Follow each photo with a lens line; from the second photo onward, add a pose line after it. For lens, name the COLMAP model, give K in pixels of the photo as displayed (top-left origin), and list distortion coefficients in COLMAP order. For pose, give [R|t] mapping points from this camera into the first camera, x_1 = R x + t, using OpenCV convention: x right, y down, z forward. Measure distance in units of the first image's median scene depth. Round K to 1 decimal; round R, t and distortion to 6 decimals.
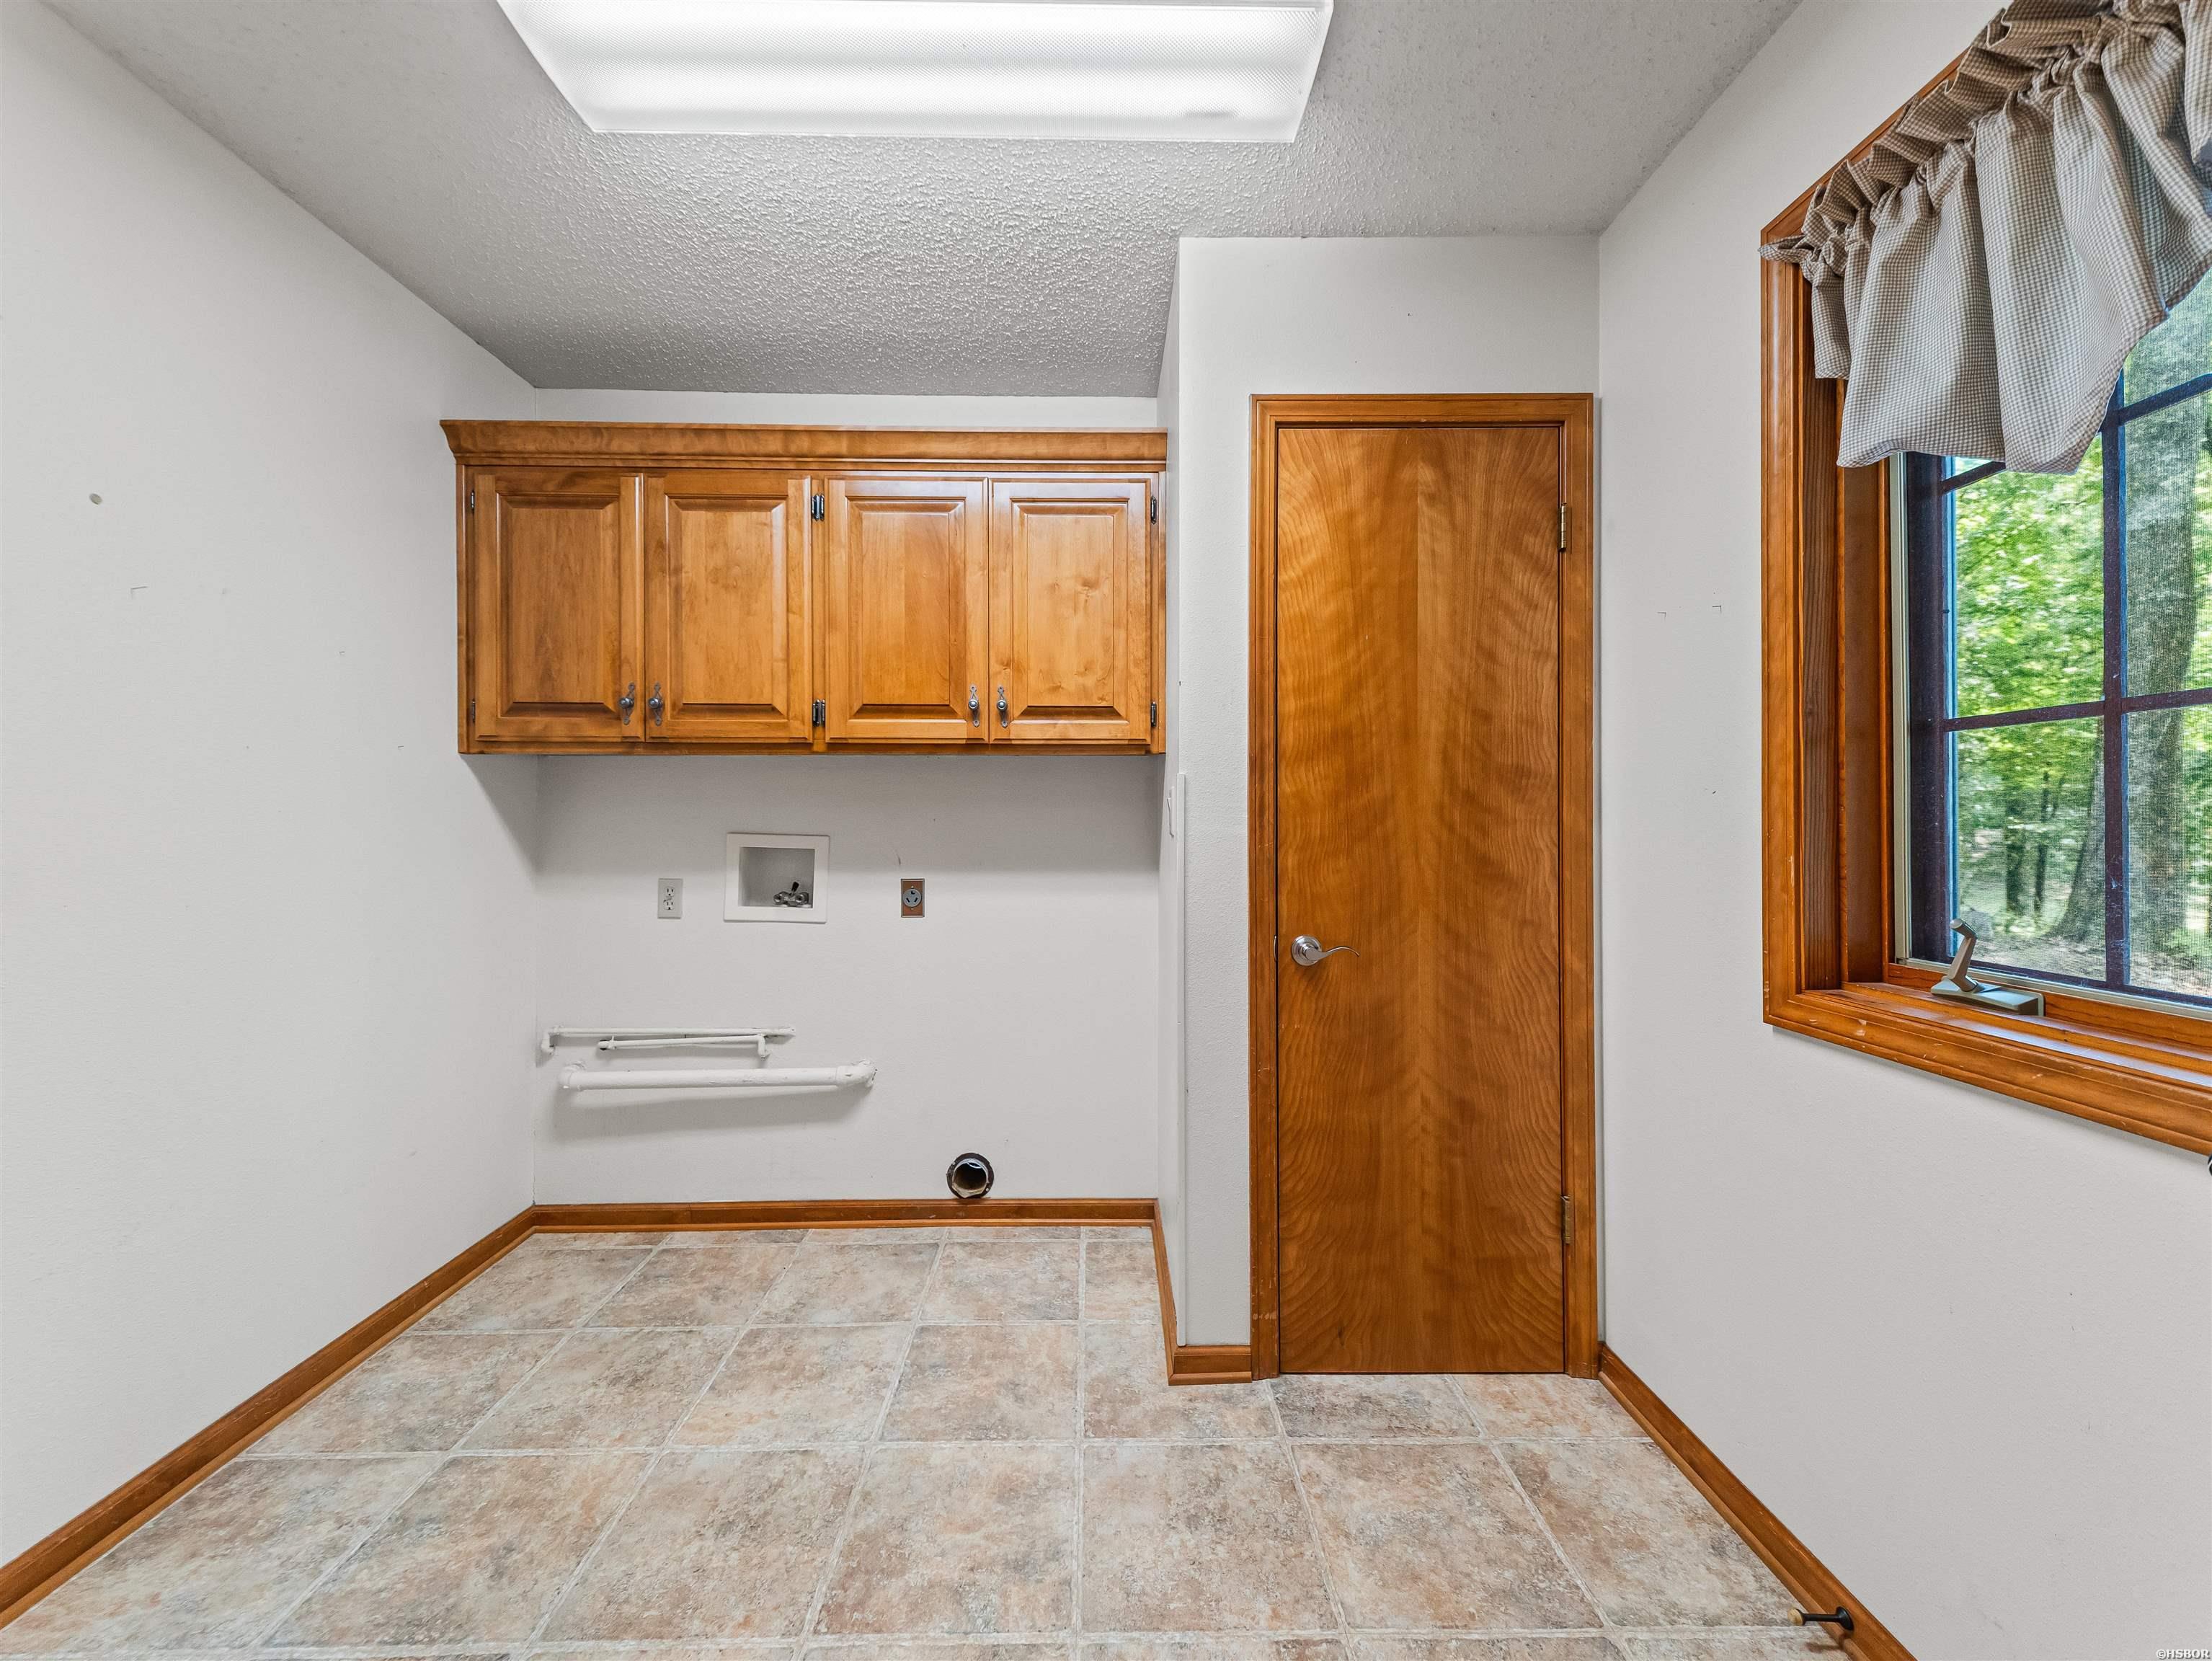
lens RADIAL K [[865.4, 0, 1103.0], [0, 865.4, 826.1], [0, 0, 1]] dist [0.011264, -0.002234]
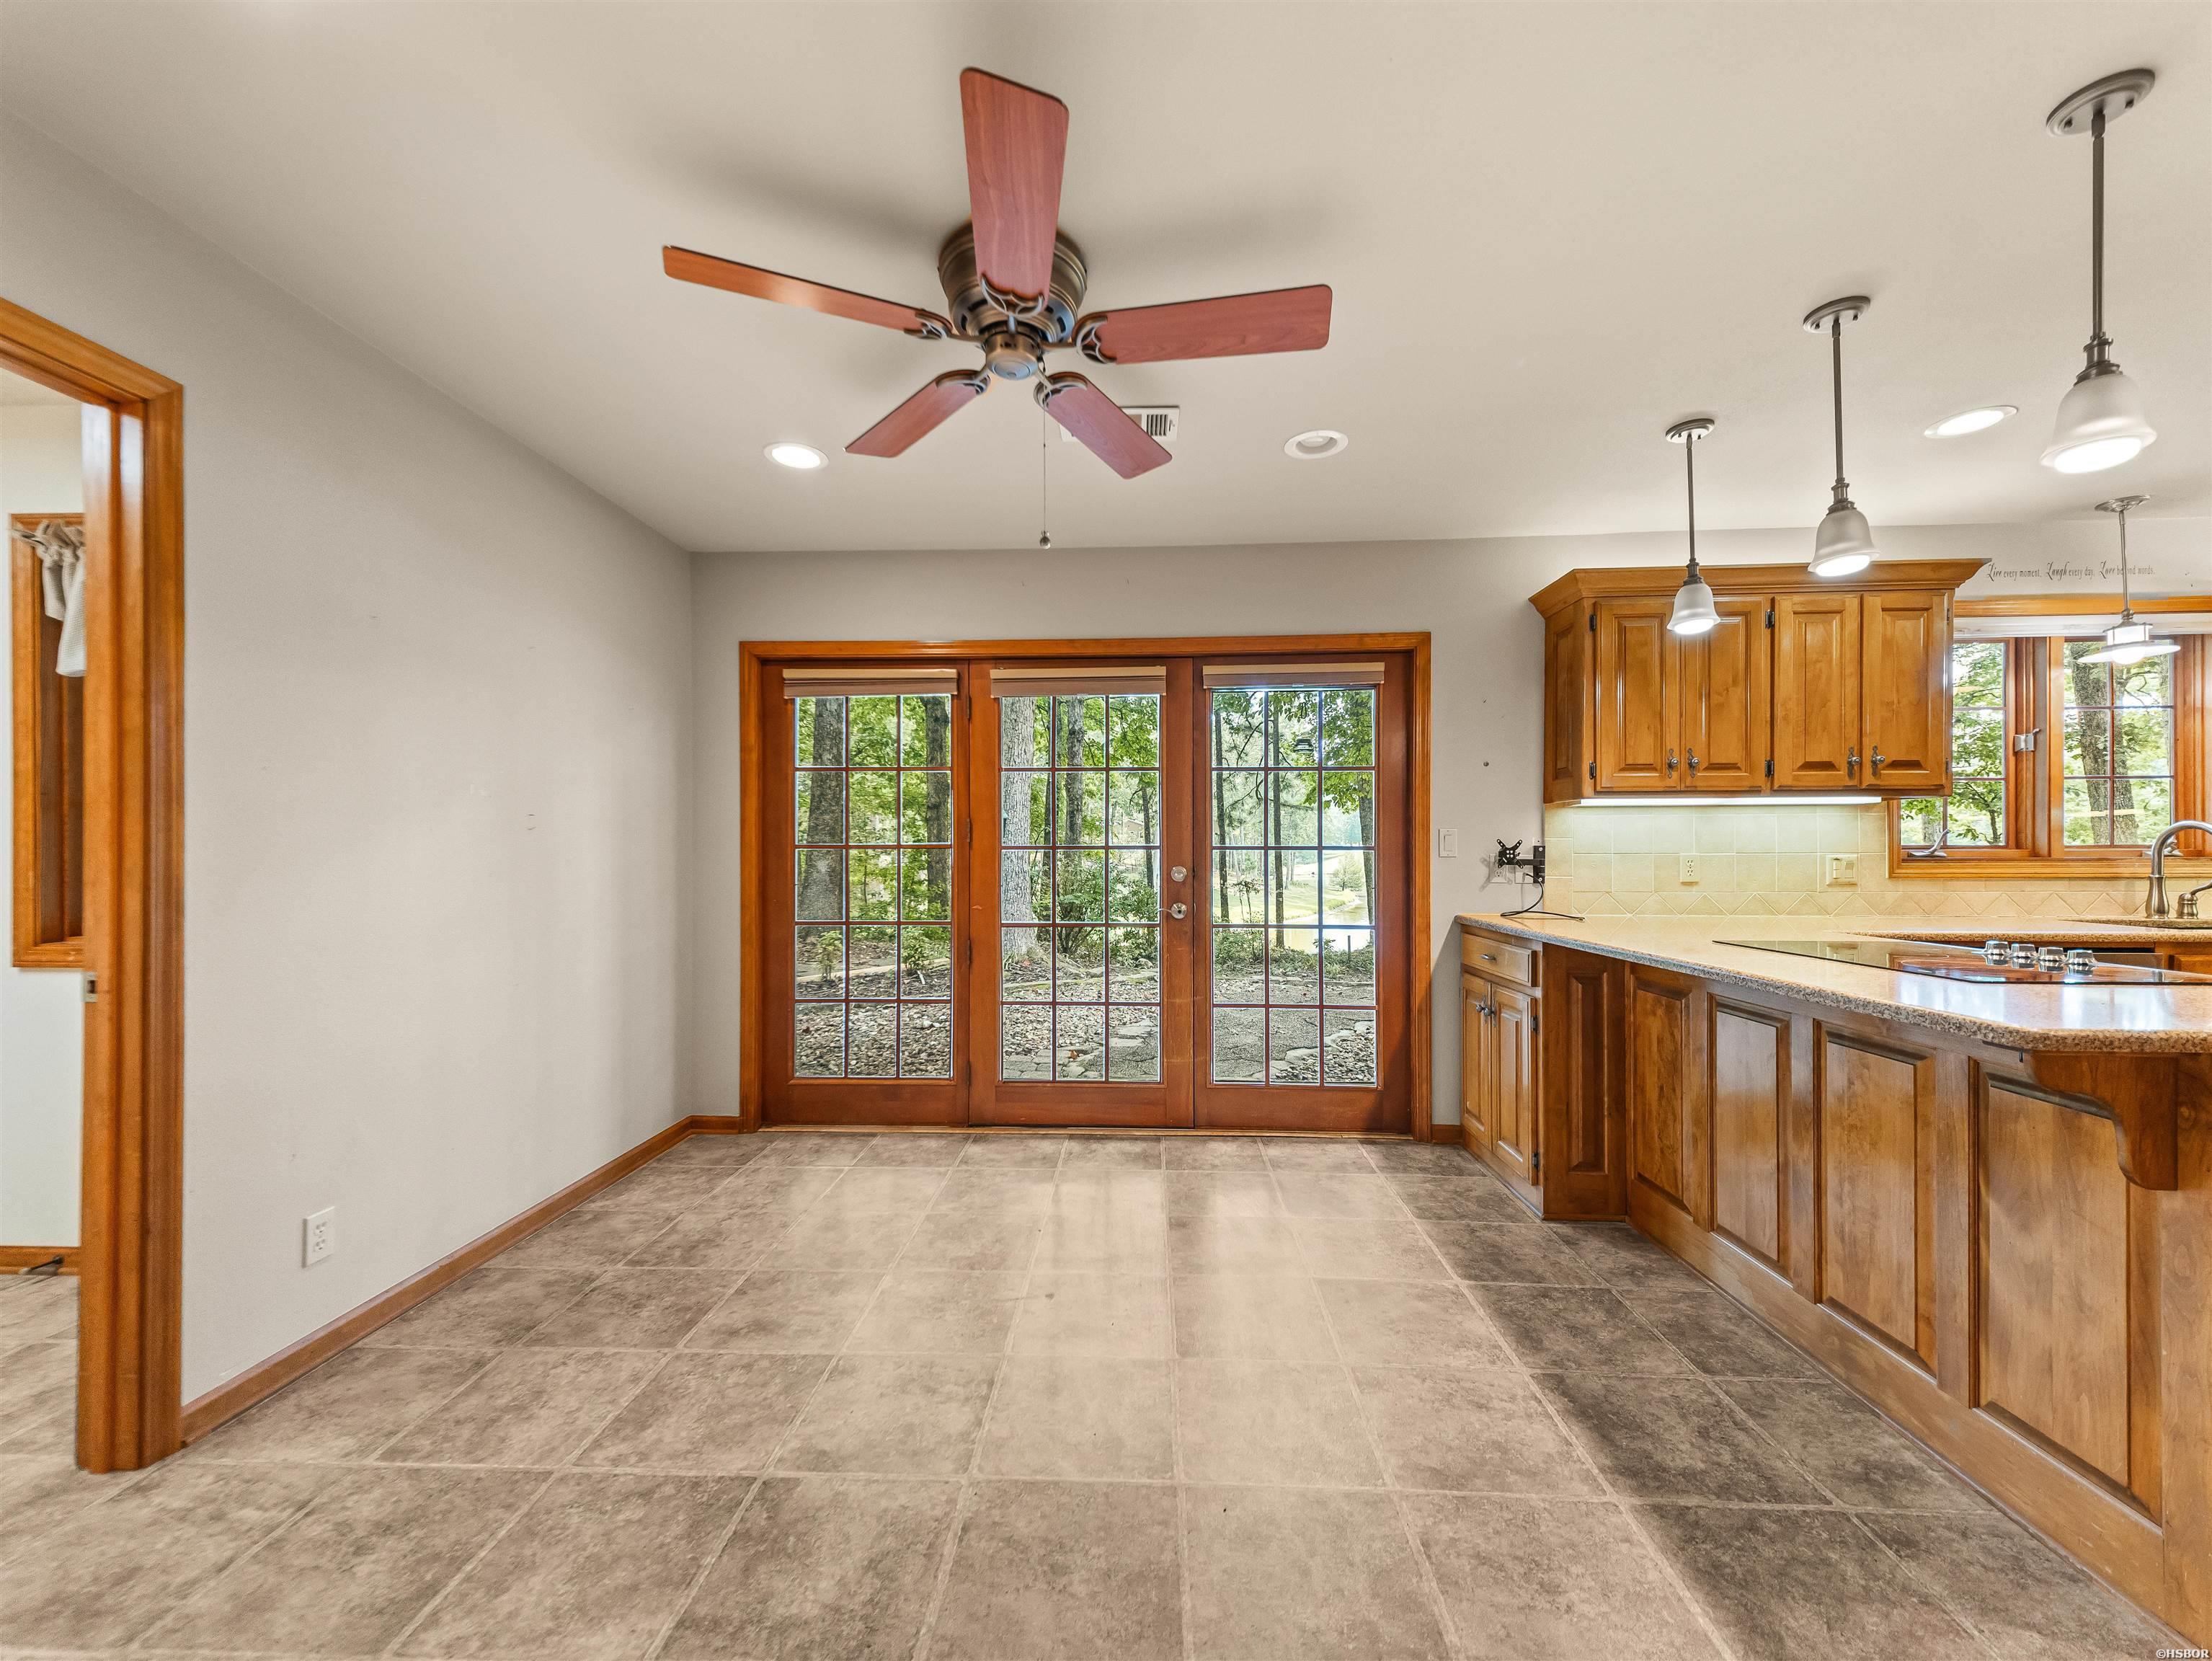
lens RADIAL K [[865.4, 0, 1097.2], [0, 865.4, 840.0], [0, 0, 1]] dist [0.011264, -0.002234]
pose [[0.079108, 0.003900, 0.996858, -0.858659], [0.000207, 0.999992, -0.003928, -0.022805], [-0.996866, 0.000518, 0.079106, -1.368252]]
